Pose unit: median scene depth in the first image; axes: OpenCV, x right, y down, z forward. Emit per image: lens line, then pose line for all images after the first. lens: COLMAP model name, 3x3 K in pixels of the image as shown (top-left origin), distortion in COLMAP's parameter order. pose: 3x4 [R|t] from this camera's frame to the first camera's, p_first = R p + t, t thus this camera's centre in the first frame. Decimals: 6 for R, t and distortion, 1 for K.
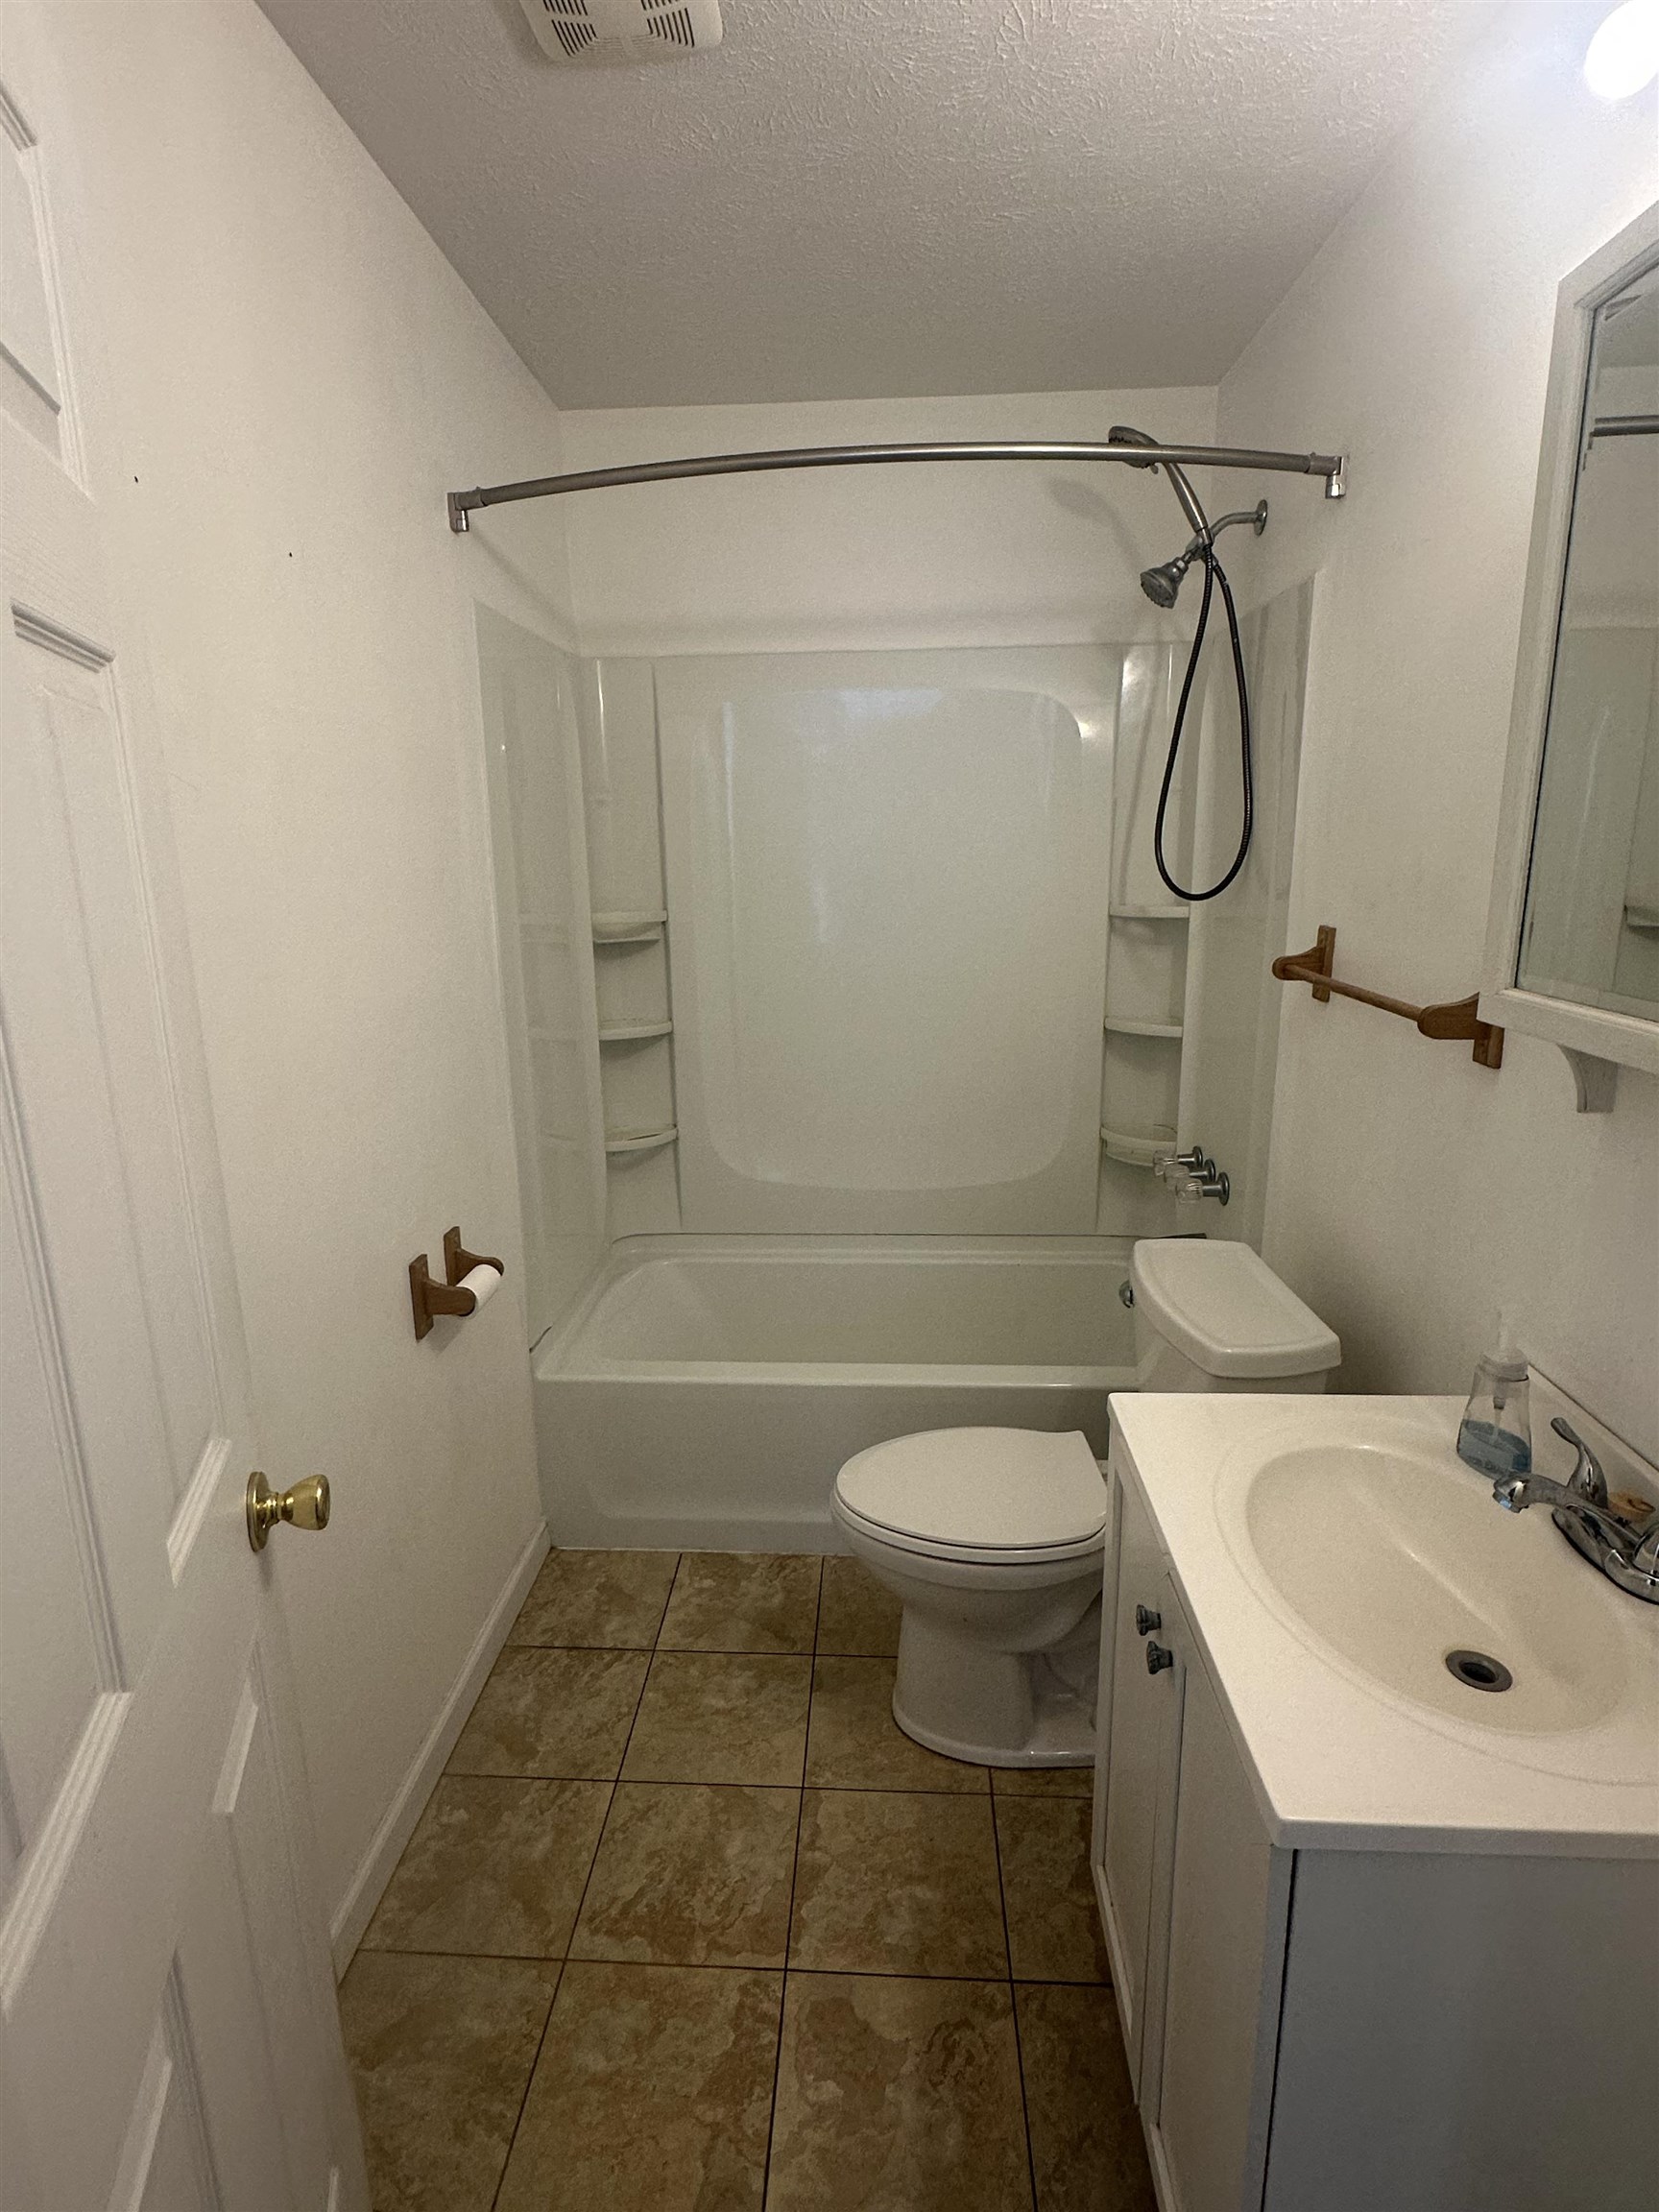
lens RADIAL K [[1145.1, 0, 826.4], [0, 1145.1, 1100.4], [0, 0, 1]] dist [0.013962, 0.000145]
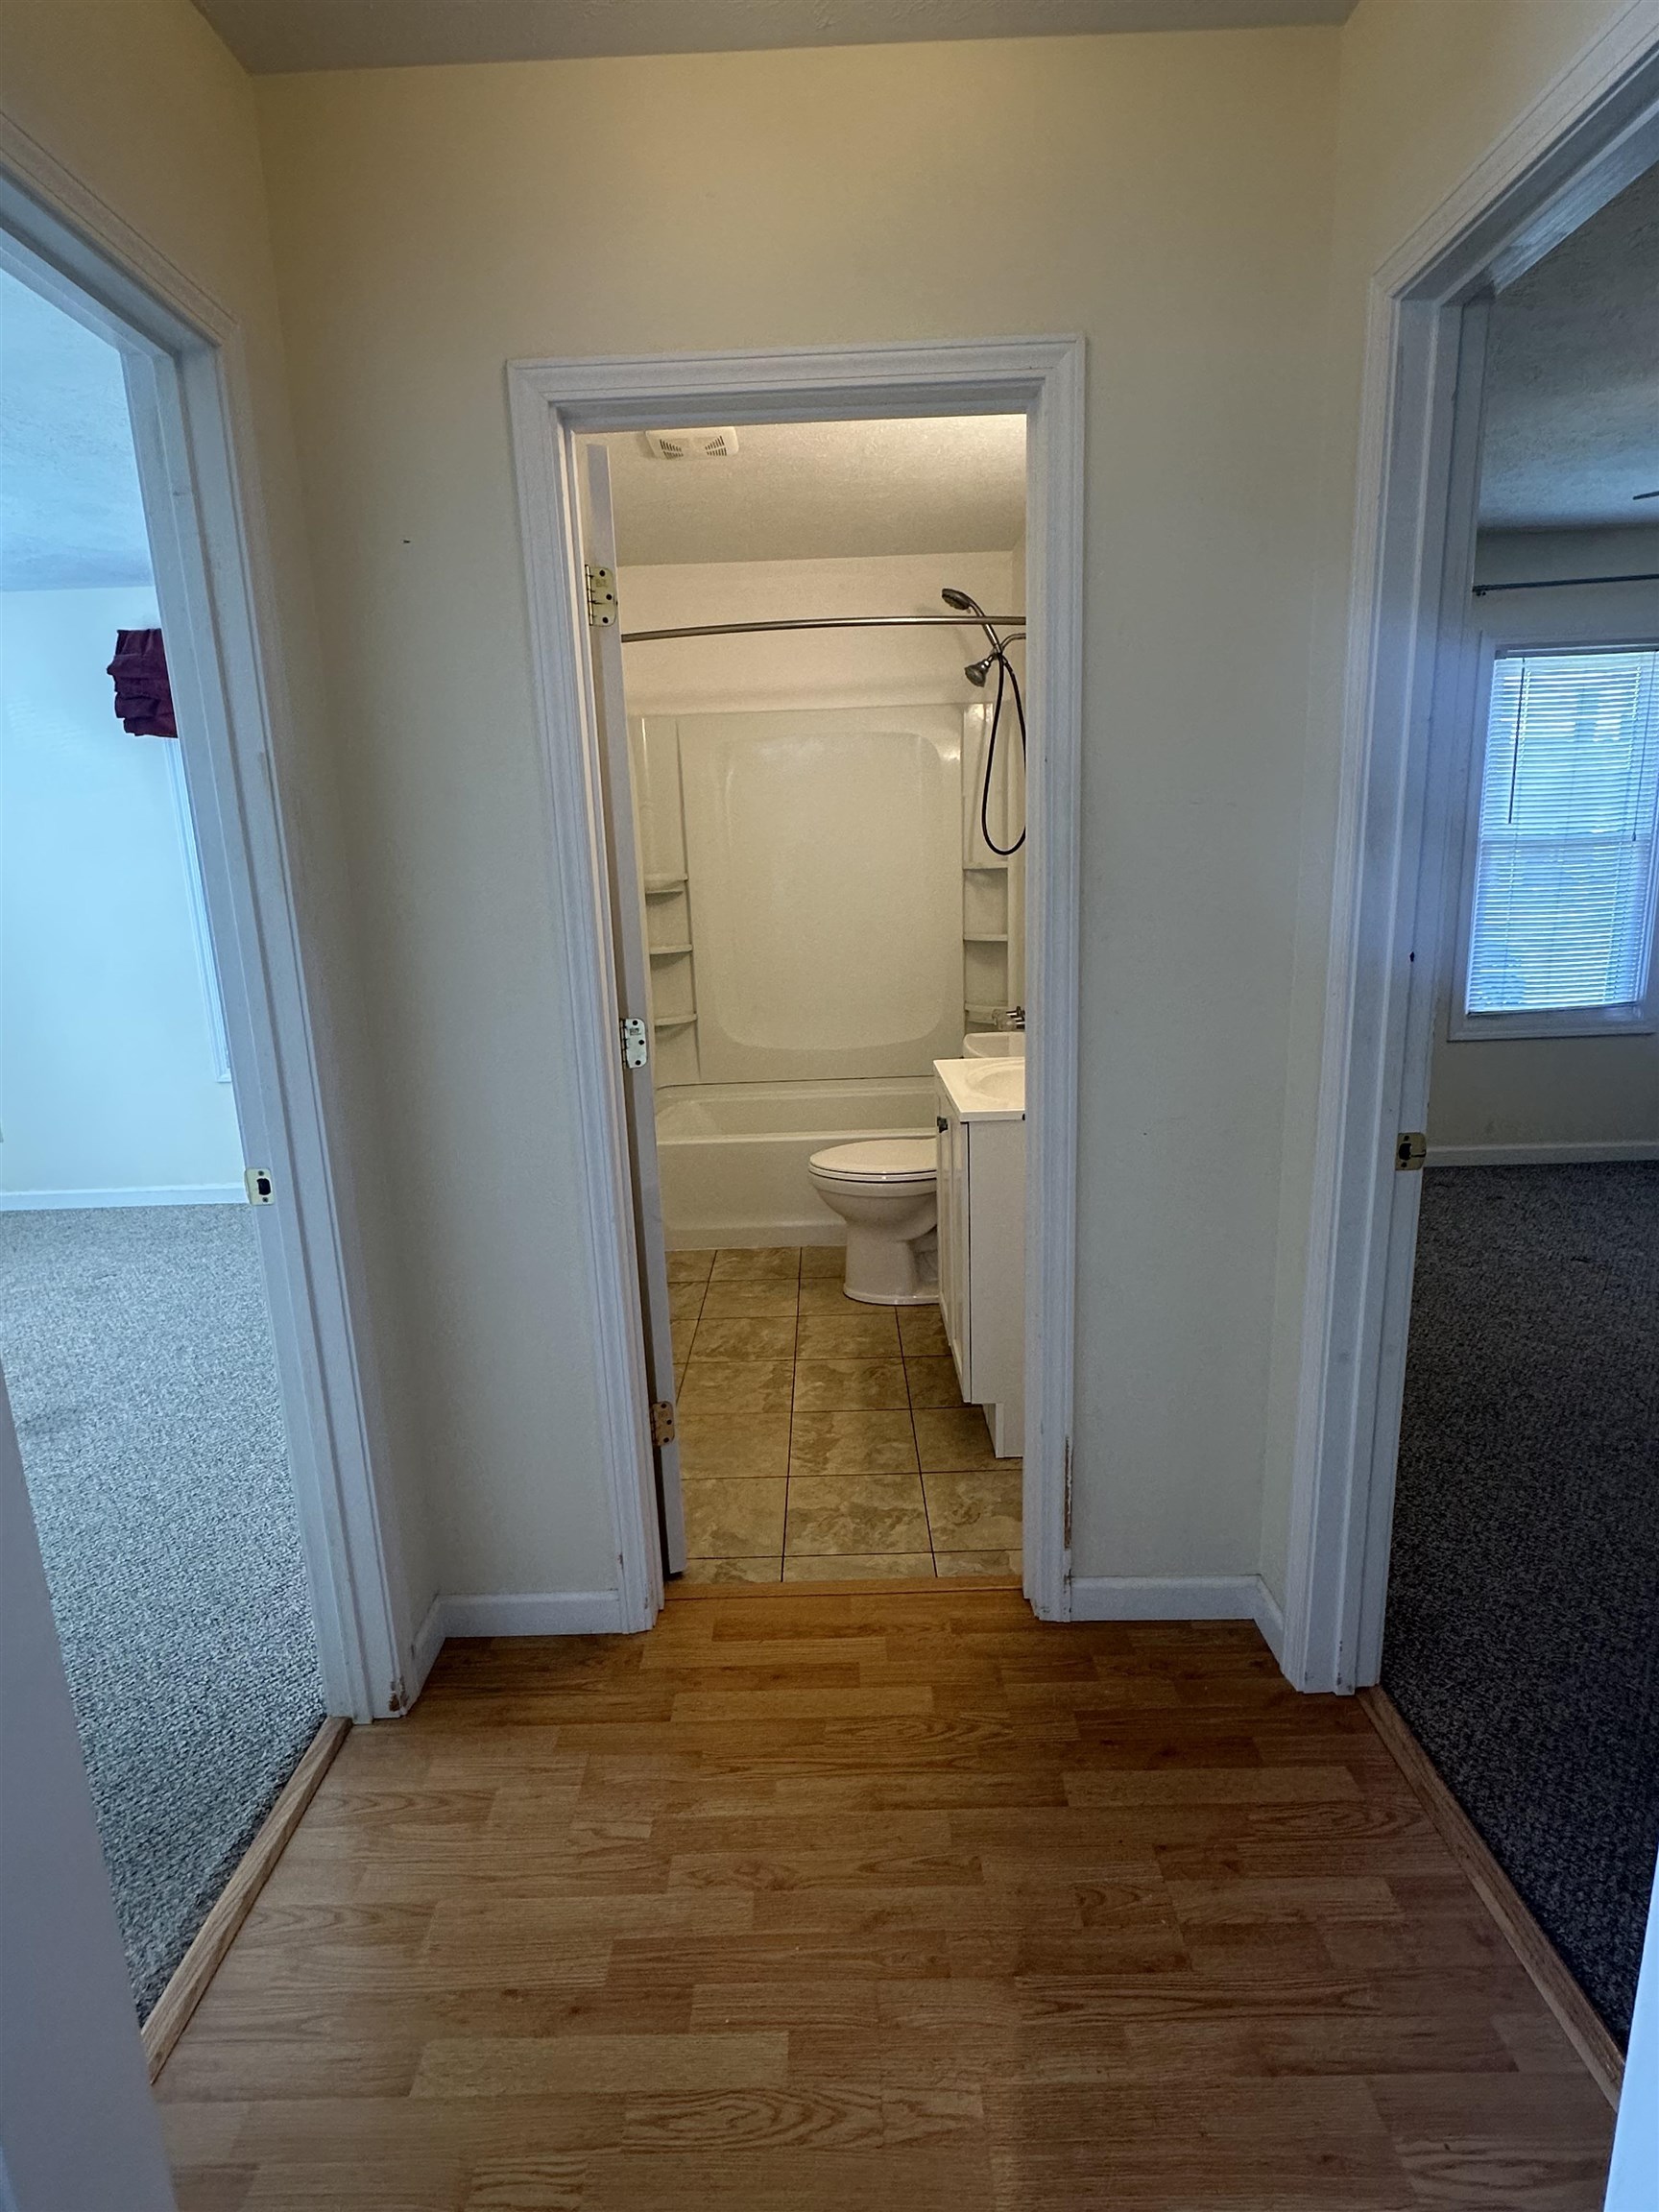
lens RADIAL K [[1145.1, 0, 833.0], [0, 1145.1, 1101.9], [0, 0, 1]] dist [0.013962, 0.000145]
pose [[0.997945, -0.033117, 0.054850, -0.042055], [0.033777, 0.999367, -0.011152, 0.204170], [-0.054446, 0.012981, 0.998432, -0.688036]]
